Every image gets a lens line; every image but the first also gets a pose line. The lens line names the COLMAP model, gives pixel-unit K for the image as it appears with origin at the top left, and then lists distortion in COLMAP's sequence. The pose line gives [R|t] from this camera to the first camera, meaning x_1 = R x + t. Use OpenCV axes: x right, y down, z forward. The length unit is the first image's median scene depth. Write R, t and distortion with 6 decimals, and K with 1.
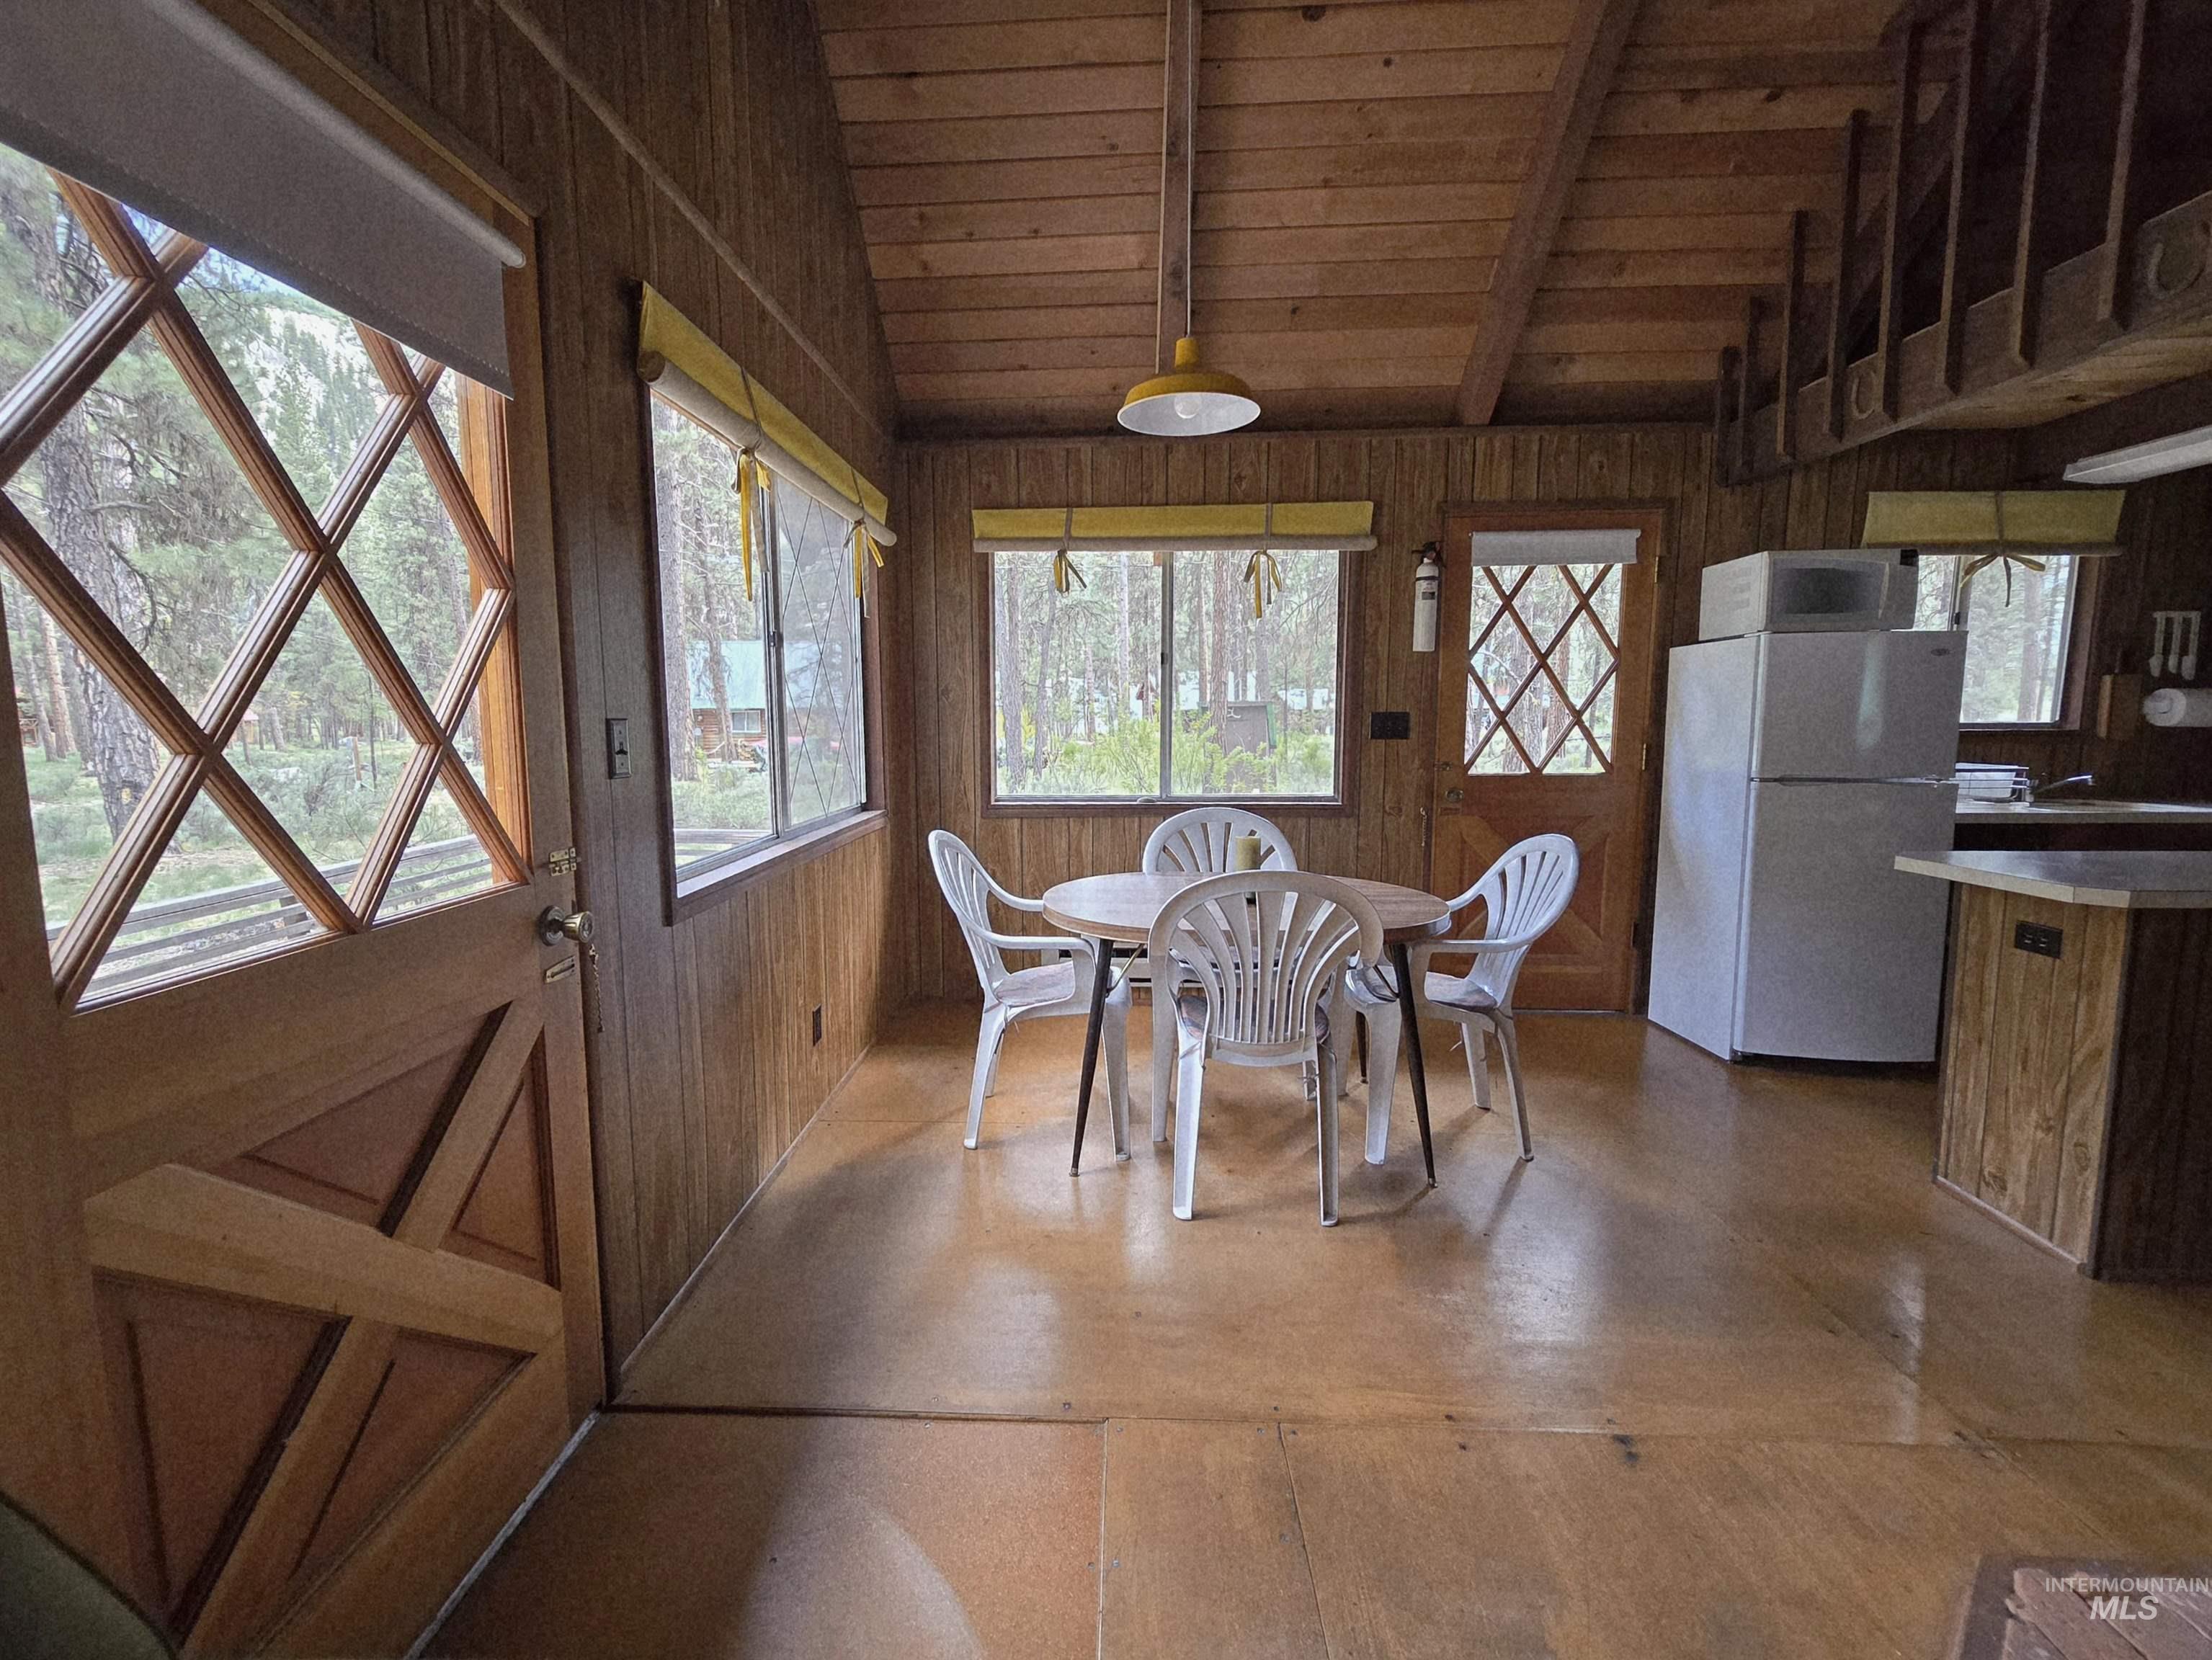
lens RADIAL K [[966.2, 0, 1067.6], [0, 966.2, 829.5], [0, 0, 1]] dist [-0.001589, 0.000150]
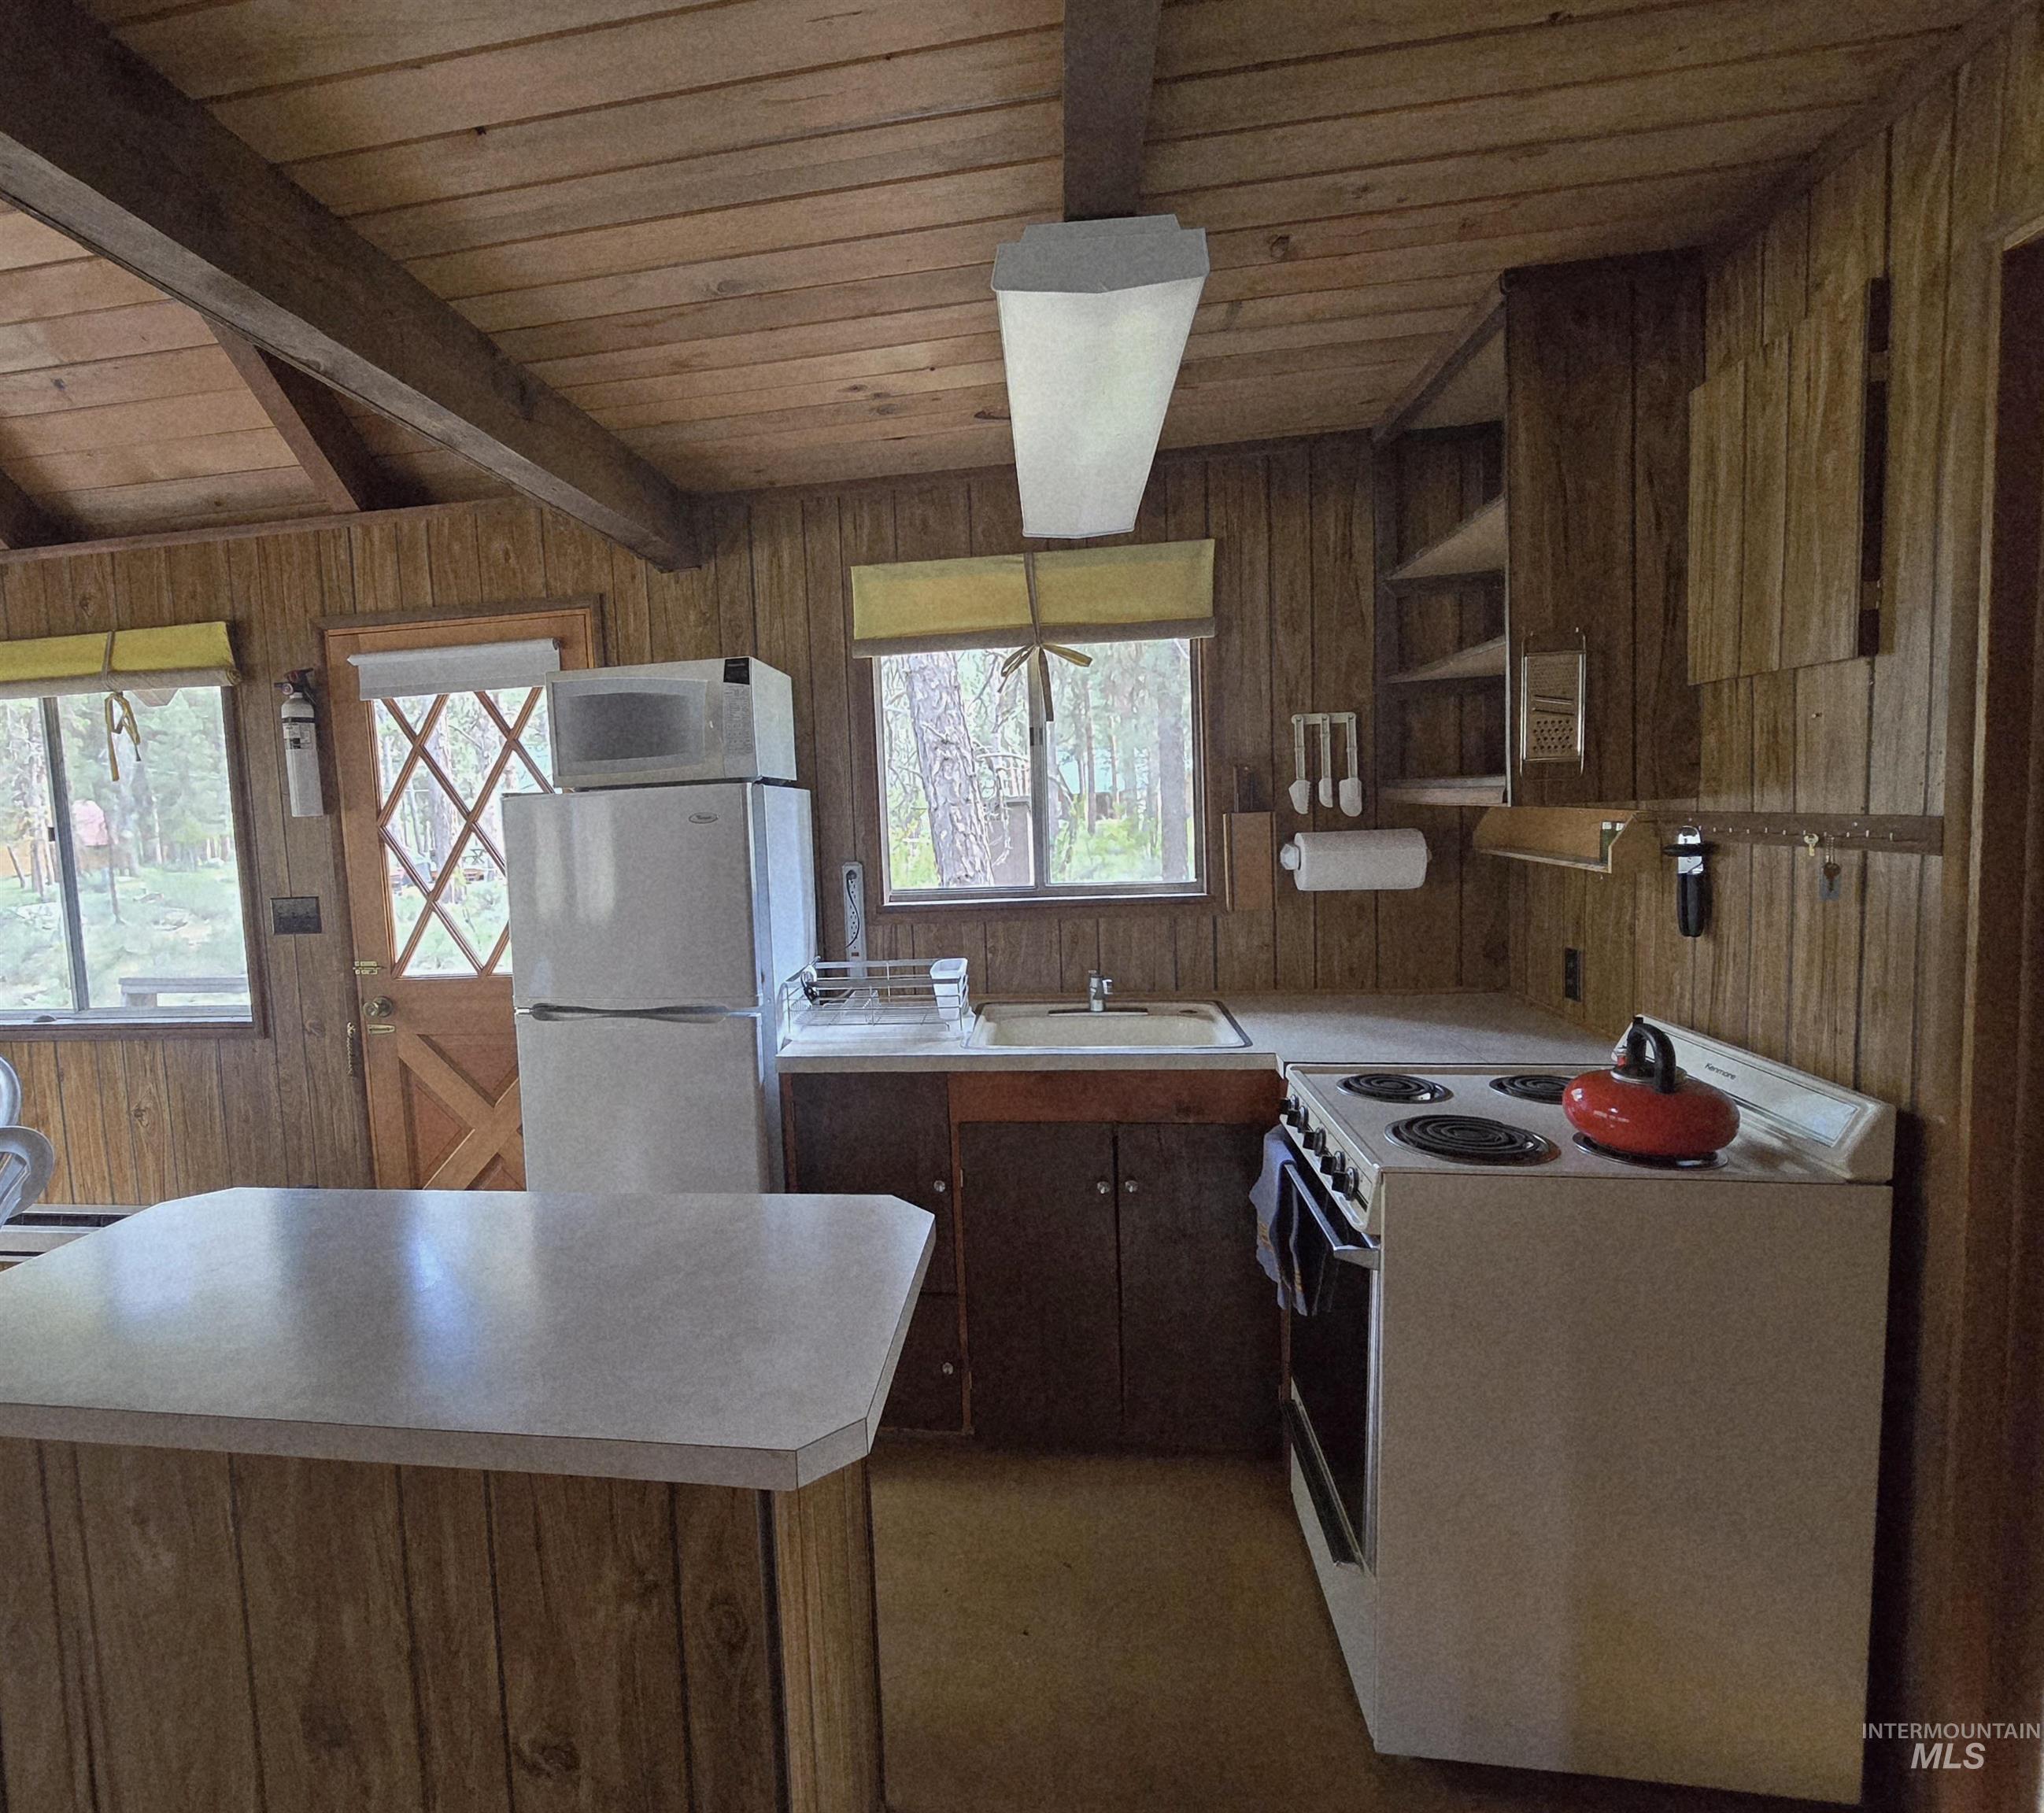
lens RADIAL K [[1080.5, 0, 866.8], [0, 1080.5, 872.2], [0, 0, 1]] dist [-0.000396, -0.001473]
pose [[0.992574, -0.034765, -0.116571, 0.903597], [0.028253, 0.997971, -0.057058, -0.083982], [0.118318, 0.053341, 0.991542, 0.239276]]
